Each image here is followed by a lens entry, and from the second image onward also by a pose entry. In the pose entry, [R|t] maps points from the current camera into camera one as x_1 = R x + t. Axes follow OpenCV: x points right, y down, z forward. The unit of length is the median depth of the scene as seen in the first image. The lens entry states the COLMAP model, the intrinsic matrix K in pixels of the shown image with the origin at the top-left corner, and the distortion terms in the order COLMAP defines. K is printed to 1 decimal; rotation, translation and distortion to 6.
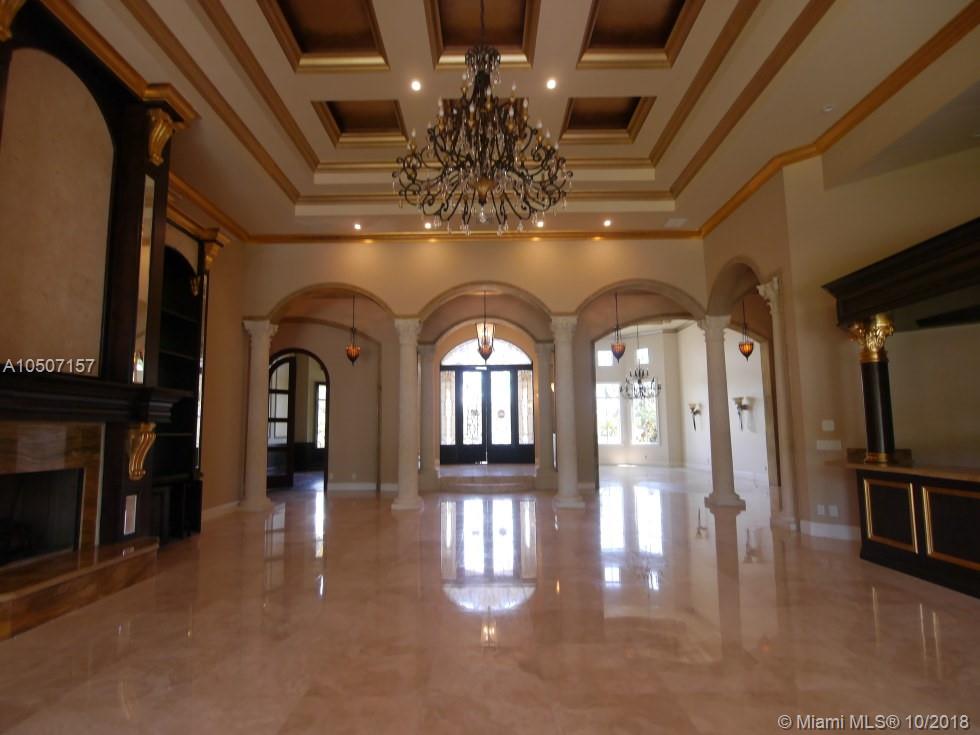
lens RADIAL K [[518.4, 0, 485.3], [0, 518.4, 376.6], [0, 0, 1]] dist [-0.003793, -0.008971]
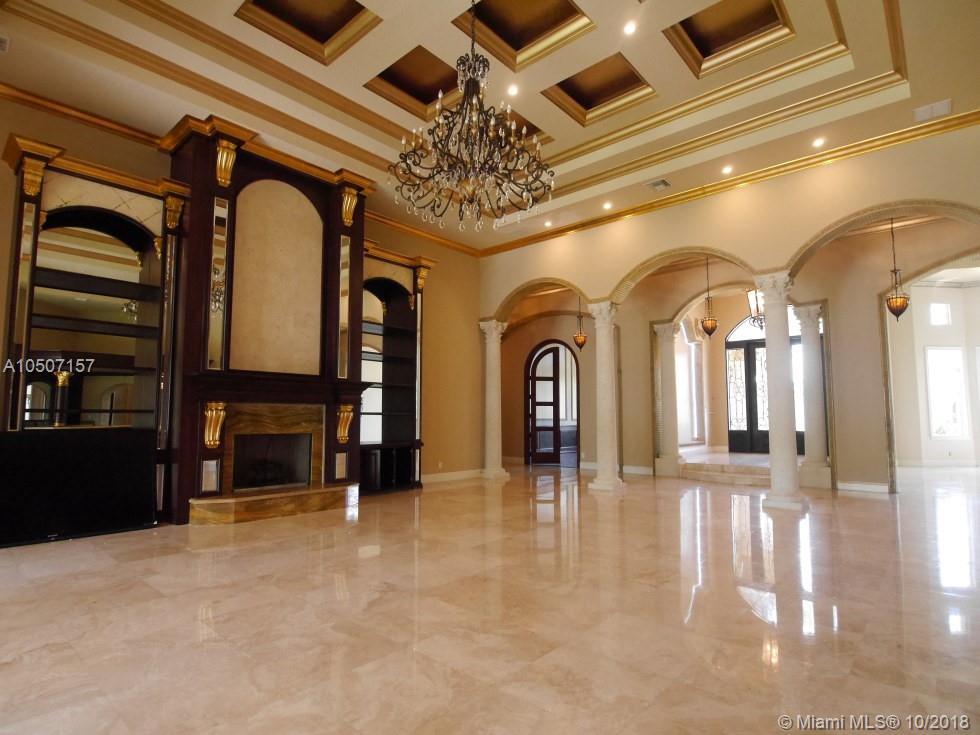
lens RADIAL K [[519.5, 0, 494.4], [0, 519.5, 374.6], [0, 0, 1]] dist [-0.019867, -0.009839]
pose [[0.749987, -0.043963, -0.659990, 0.443307], [0.059799, 0.998209, 0.001461, 0.019067], [0.658744, -0.040563, 0.751273, 0.119902]]
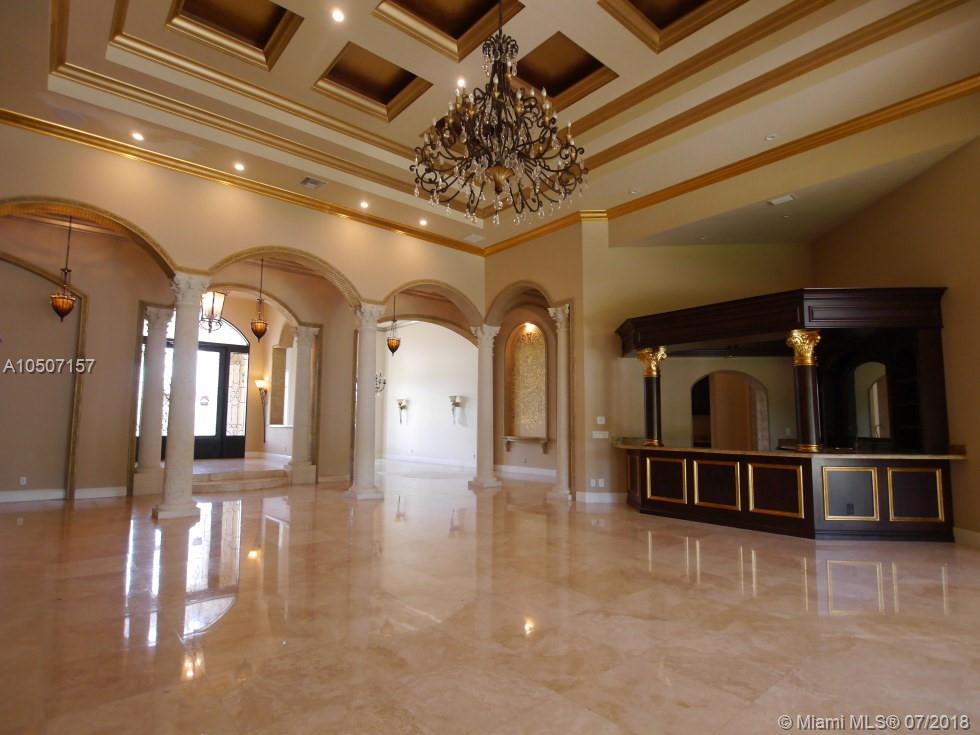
lens RADIAL K [[518.4, 0, 485.3], [0, 518.4, 376.6], [0, 0, 1]] dist [-0.003793, -0.008971]
pose [[0.757118, 0.075377, 0.648915, -0.397292], [-0.082016, 0.996429, -0.020052, 0.028169], [-0.648109, -0.038040, 0.760597, 0.142963]]
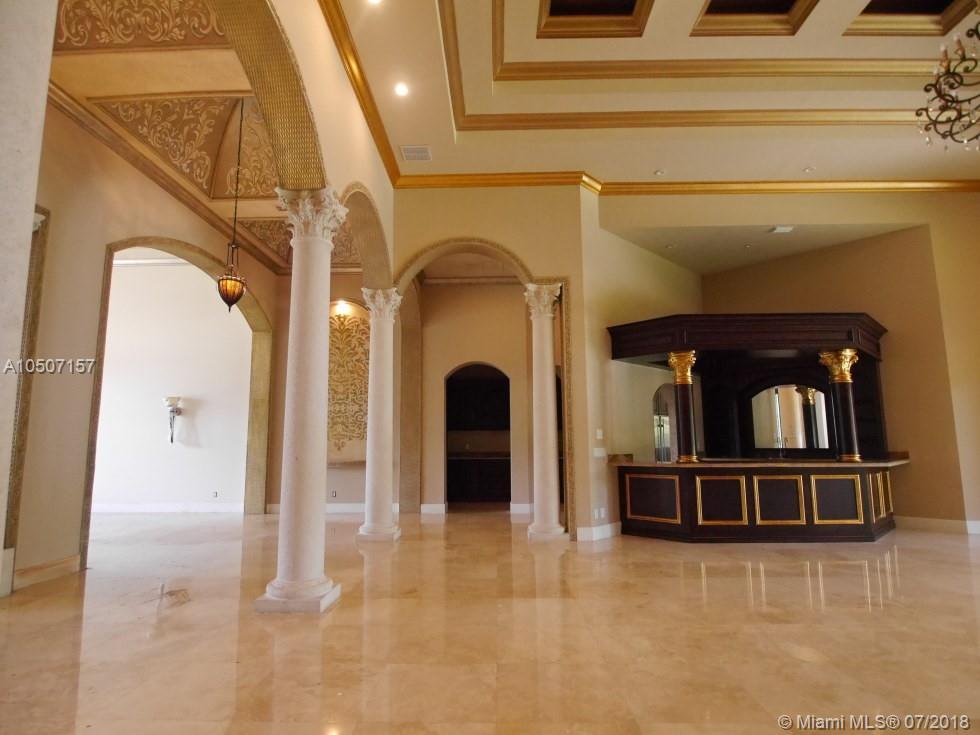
lens RADIAL K [[518.4, 0, 485.3], [0, 518.4, 376.6], [0, 0, 1]] dist [-0.003793, -0.008971]
pose [[0.015462, 0.136761, 0.990483, -0.382321], [-0.095924, 0.986236, -0.134677, 0.125724], [-0.995269, -0.092928, 0.028368, 1.057269]]
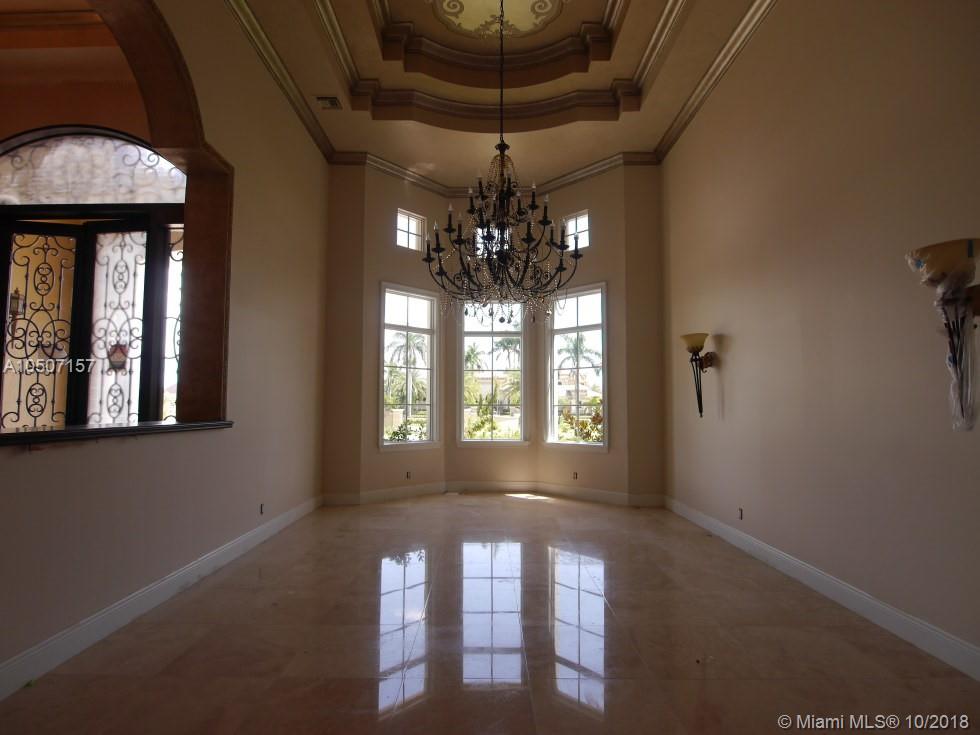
lens RADIAL K [[518.4, 0, 485.3], [0, 518.4, 376.6], [0, 0, 1]] dist [-0.003793, -0.008971]
pose [[0.999887, 0.014947, -0.001614, 0.612964], [-0.014847, 0.998624, 0.050296, 0.148115], [0.002363, -0.050266, 0.998733, 1.534959]]
